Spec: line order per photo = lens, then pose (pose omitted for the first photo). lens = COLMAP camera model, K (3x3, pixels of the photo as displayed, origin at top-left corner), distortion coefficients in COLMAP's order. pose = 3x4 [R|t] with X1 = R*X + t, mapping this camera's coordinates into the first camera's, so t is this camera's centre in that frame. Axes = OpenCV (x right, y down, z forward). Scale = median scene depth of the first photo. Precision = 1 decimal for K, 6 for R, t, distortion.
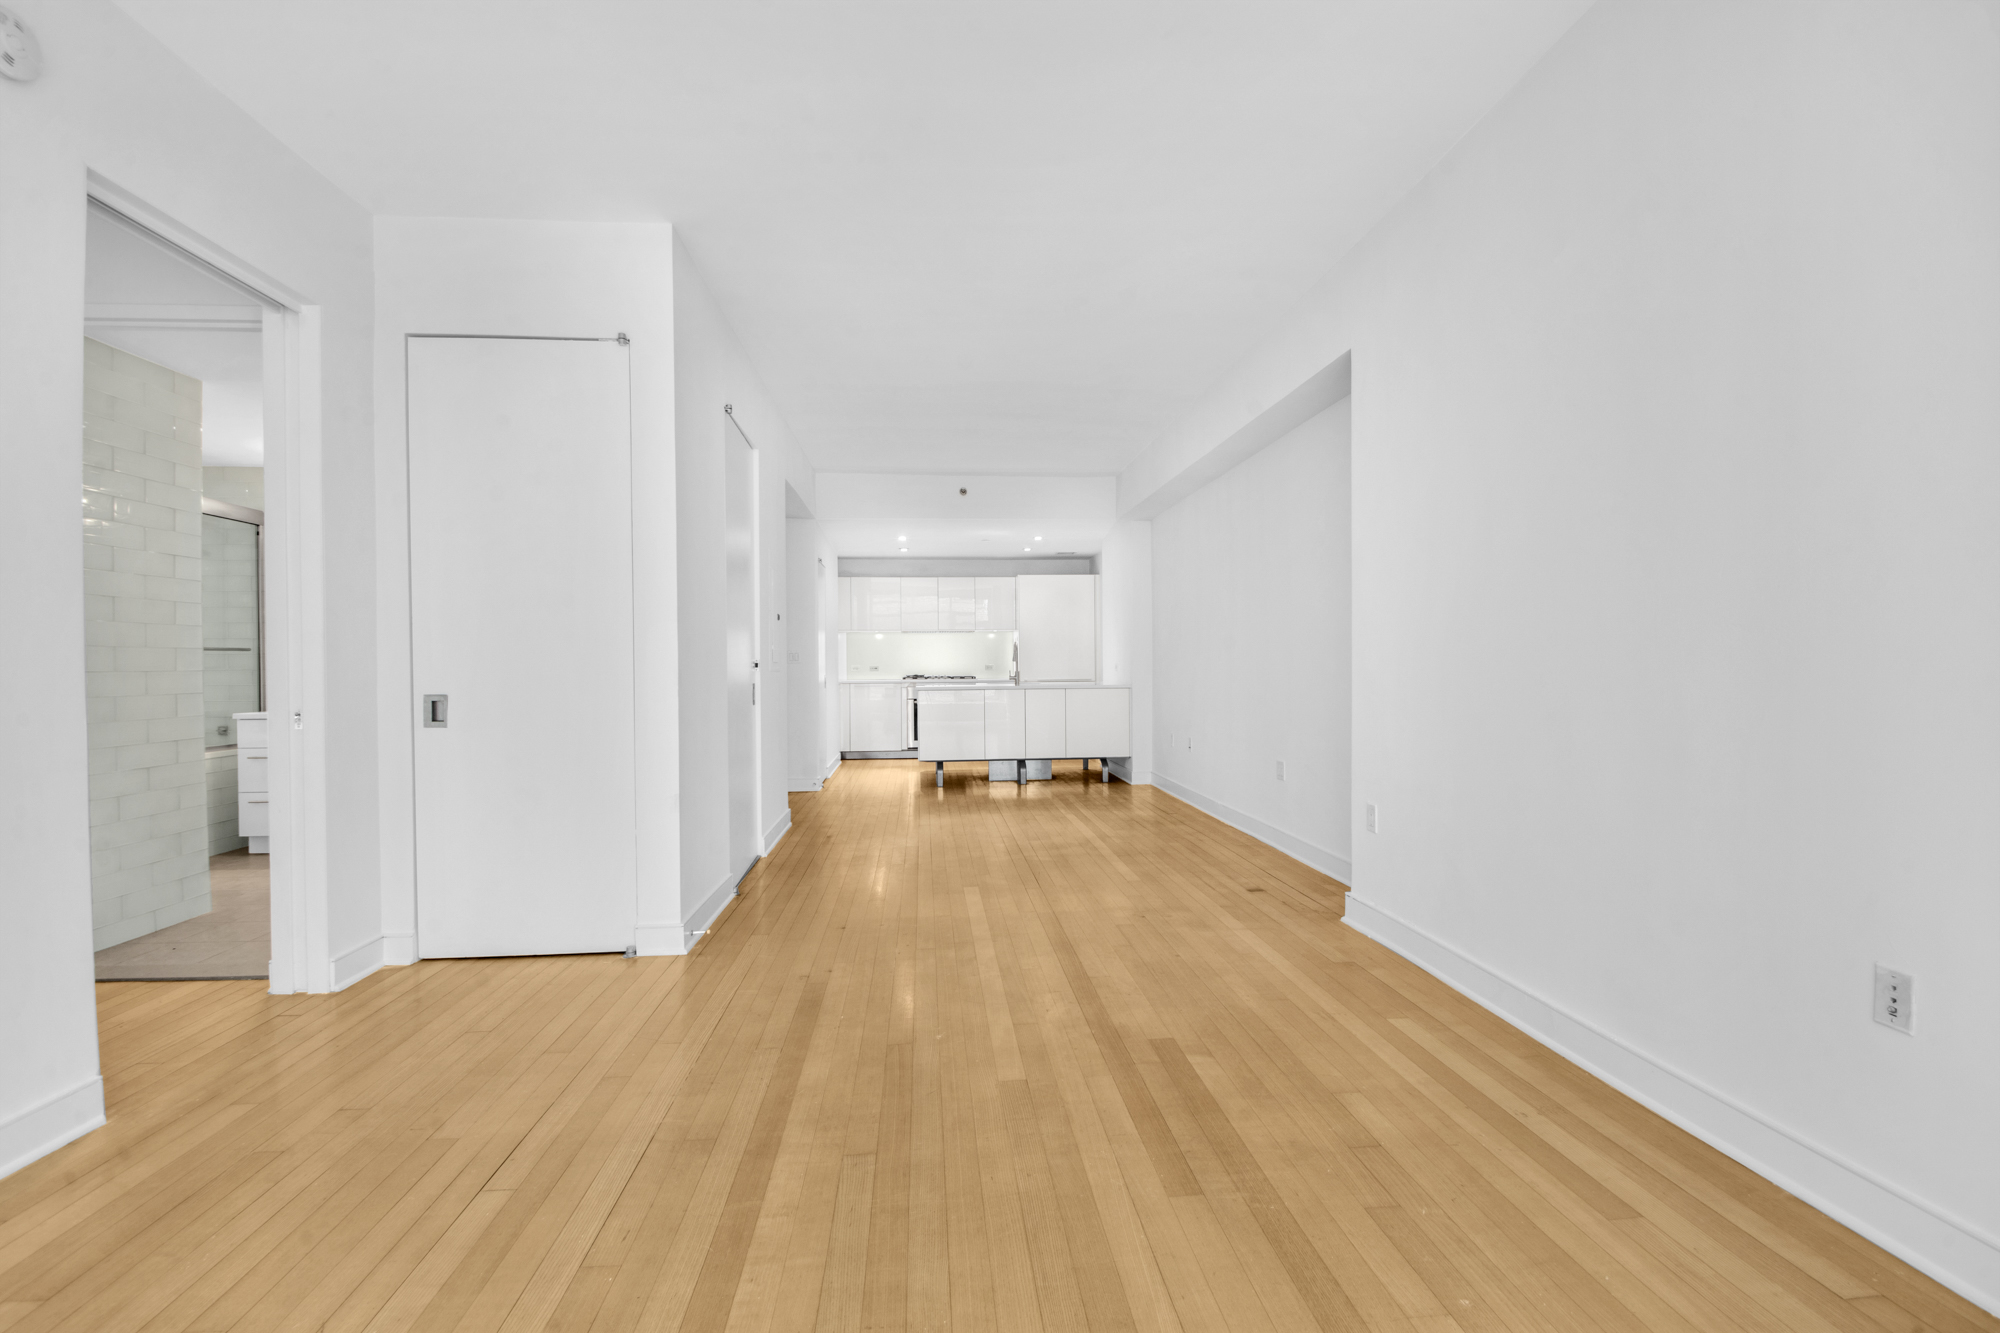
lens RADIAL K [[880.0, 0, 995.1], [0, 880.0, 655.6], [0, 0, 1]] dist [-0.000149, -0.005170]
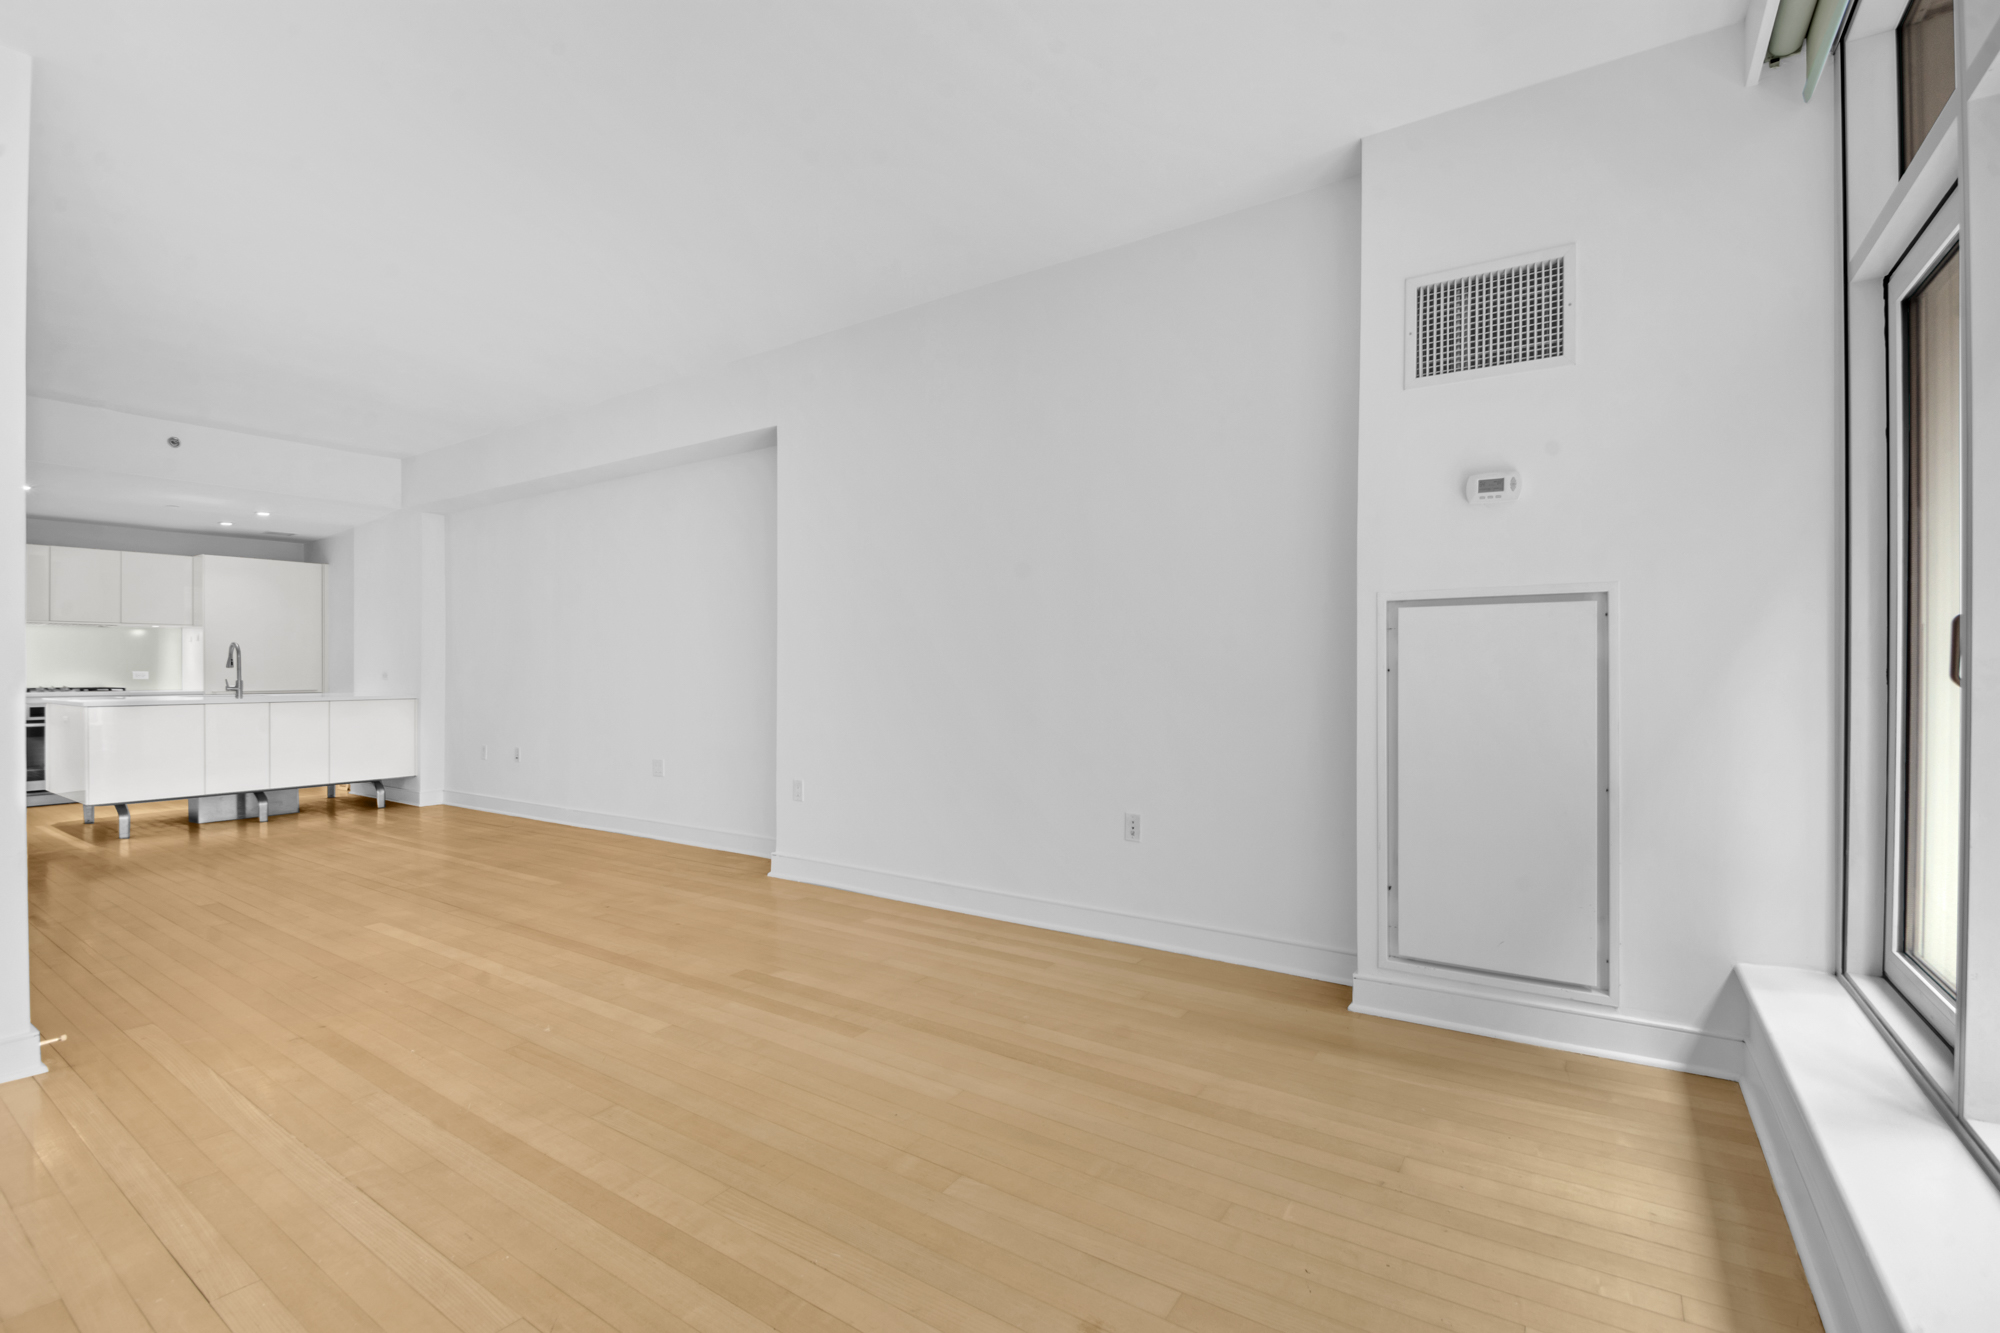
lens RADIAL K [[880.0, 0, 1004.6], [0, 880.0, 646.0], [0, 0, 1]] dist [-0.000149, -0.005170]
pose [[0.623335, 0.027076, 0.781486, -0.412381], [-0.010513, 0.999600, -0.026247, 0.001212], [-0.781884, 0.008145, 0.623370, -0.056477]]
